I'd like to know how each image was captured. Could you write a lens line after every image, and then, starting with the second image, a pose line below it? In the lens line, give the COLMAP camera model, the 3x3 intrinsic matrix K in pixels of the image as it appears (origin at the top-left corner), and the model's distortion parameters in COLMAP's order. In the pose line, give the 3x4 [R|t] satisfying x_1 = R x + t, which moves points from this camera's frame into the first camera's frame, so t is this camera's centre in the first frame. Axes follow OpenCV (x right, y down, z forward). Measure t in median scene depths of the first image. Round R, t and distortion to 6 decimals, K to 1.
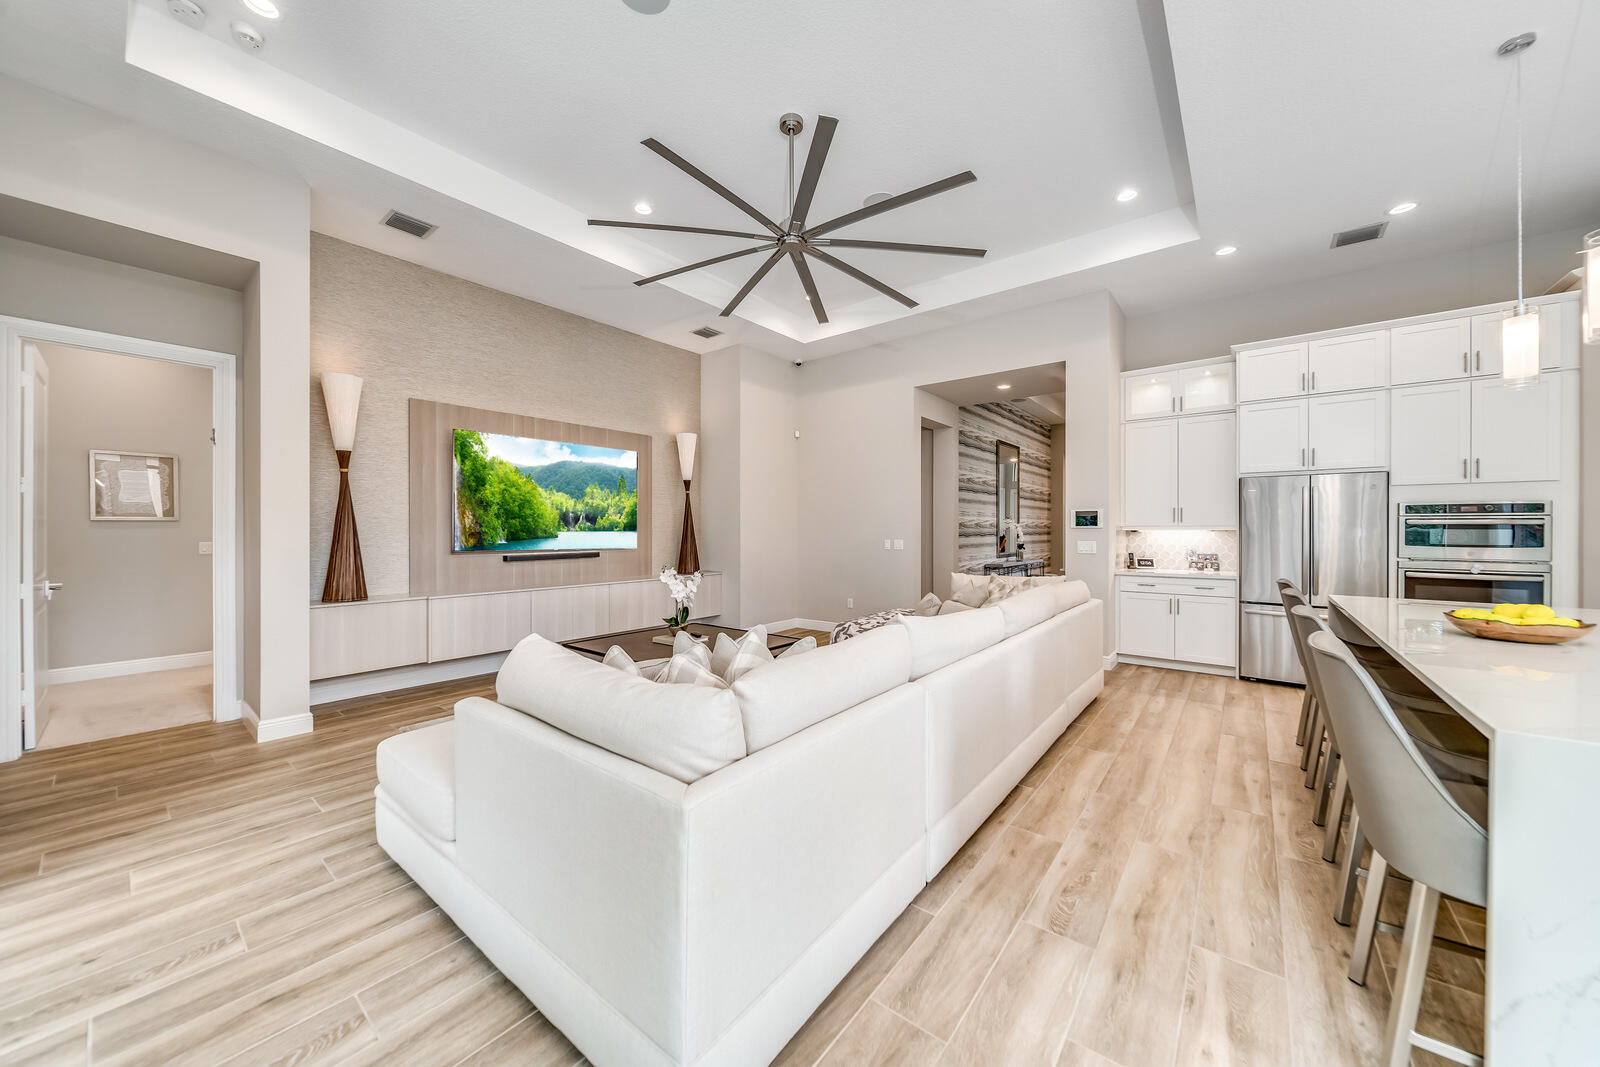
lens RADIAL K [[561.7, 0, 796.9], [0, 561.7, 532.6], [0, 0, 1]] dist [-0.002059, -0.001118]
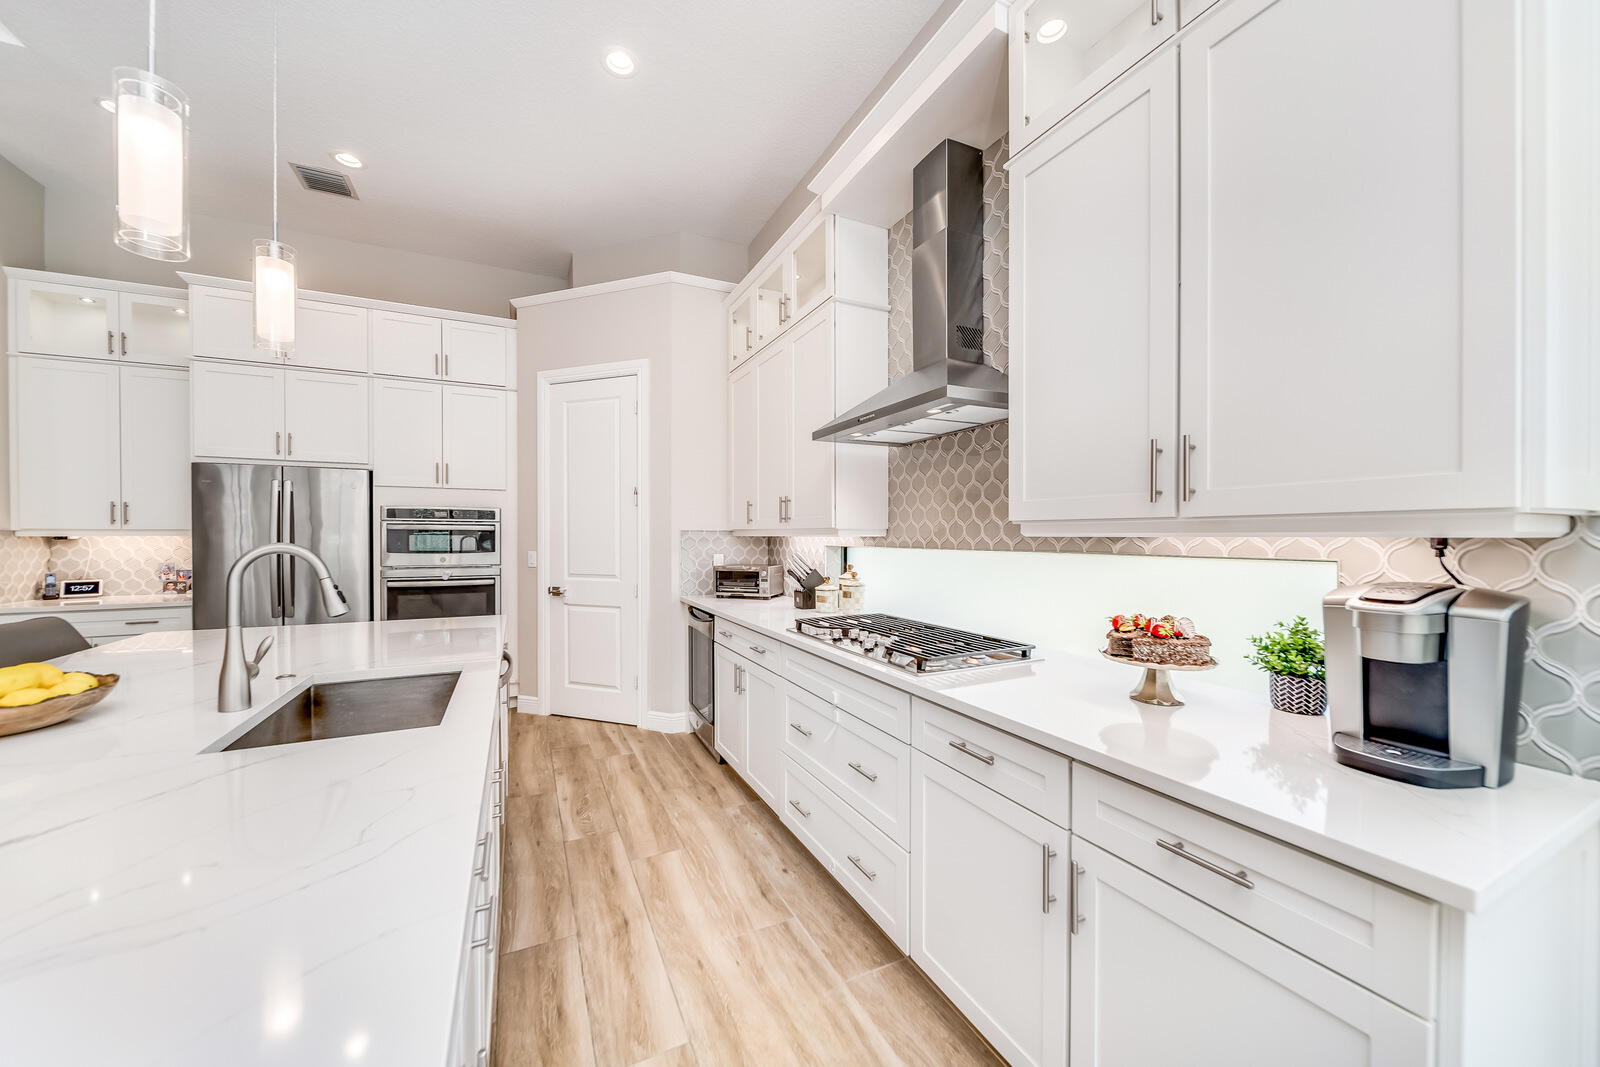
lens RADIAL K [[561.7, 0, 805.1], [0, 561.7, 539.7], [0, 0, 1]] dist [-0.002059, -0.001118]
pose [[0.425444, -0.006567, 0.904961, 0.551584], [0.004793, 0.999976, 0.005003, 0.000380], [-0.904972, 0.002209, 0.425466, -0.001005]]
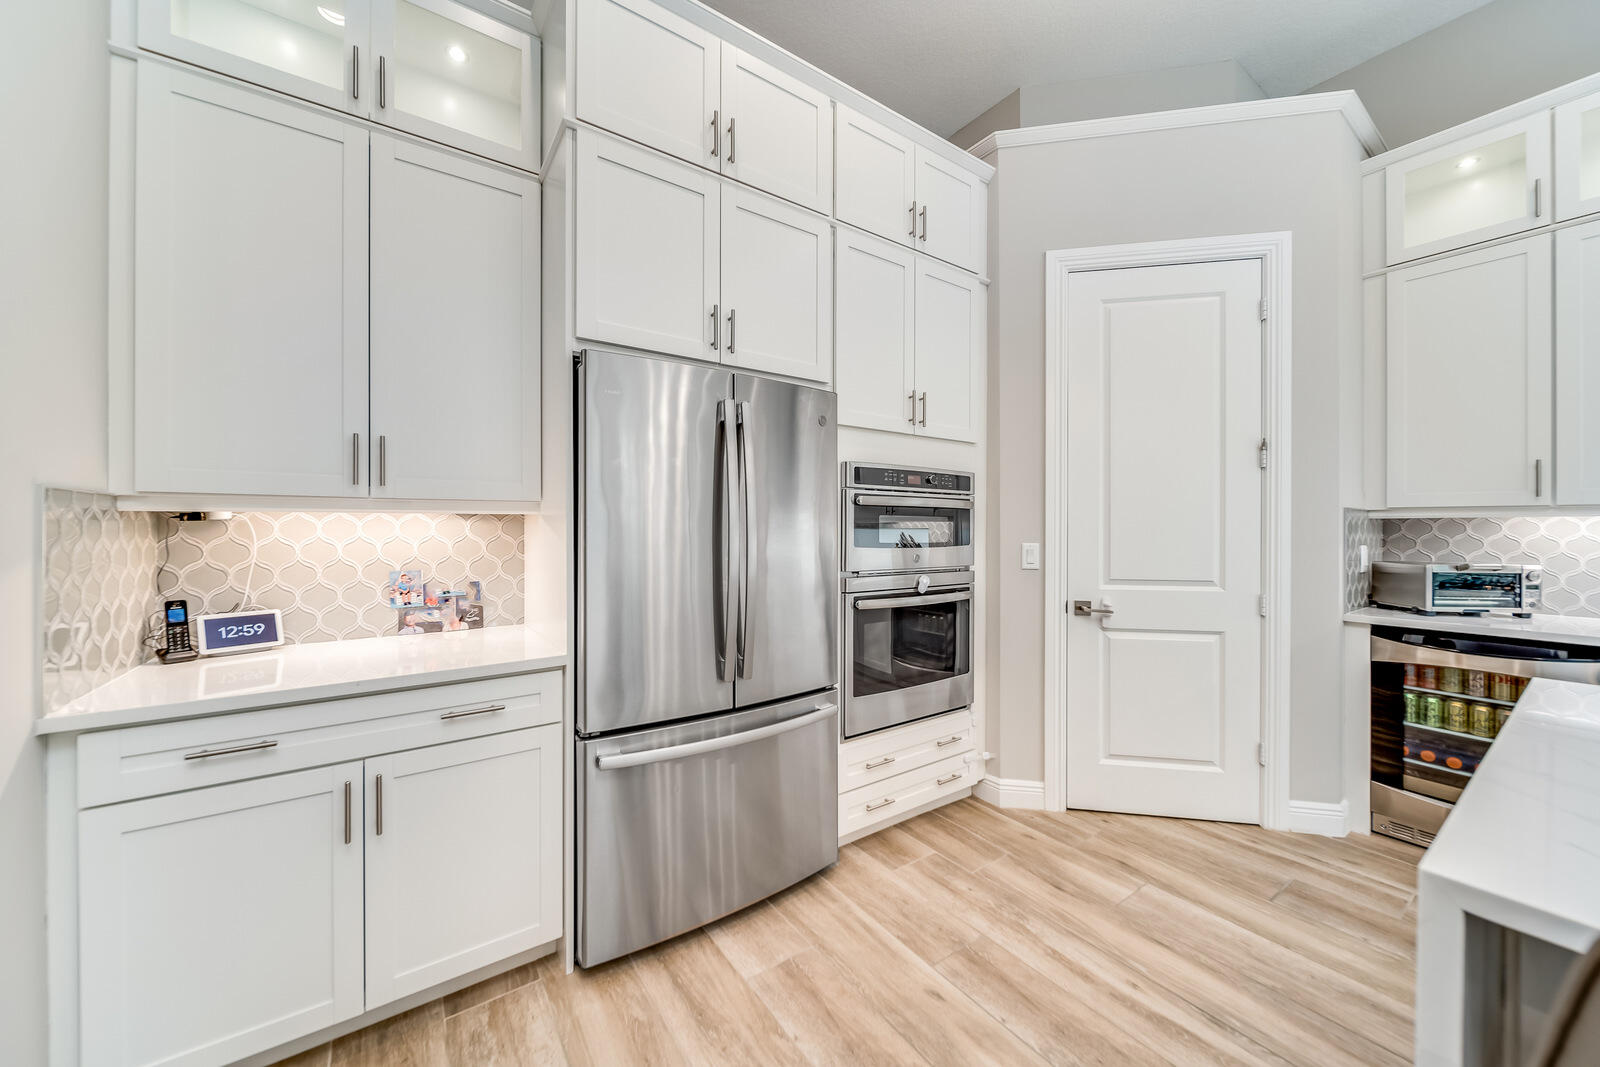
lens RADIAL K [[561.7, 0, 802.4], [0, 561.7, 525.1], [0, 0, 1]] dist [-0.002059, -0.001118]
pose [[0.270878, 0.003233, 0.962608, 0.592128], [0.004549, 0.999979, -0.004638, 0.005794], [-0.962603, 0.005636, 0.270858, 0.906555]]
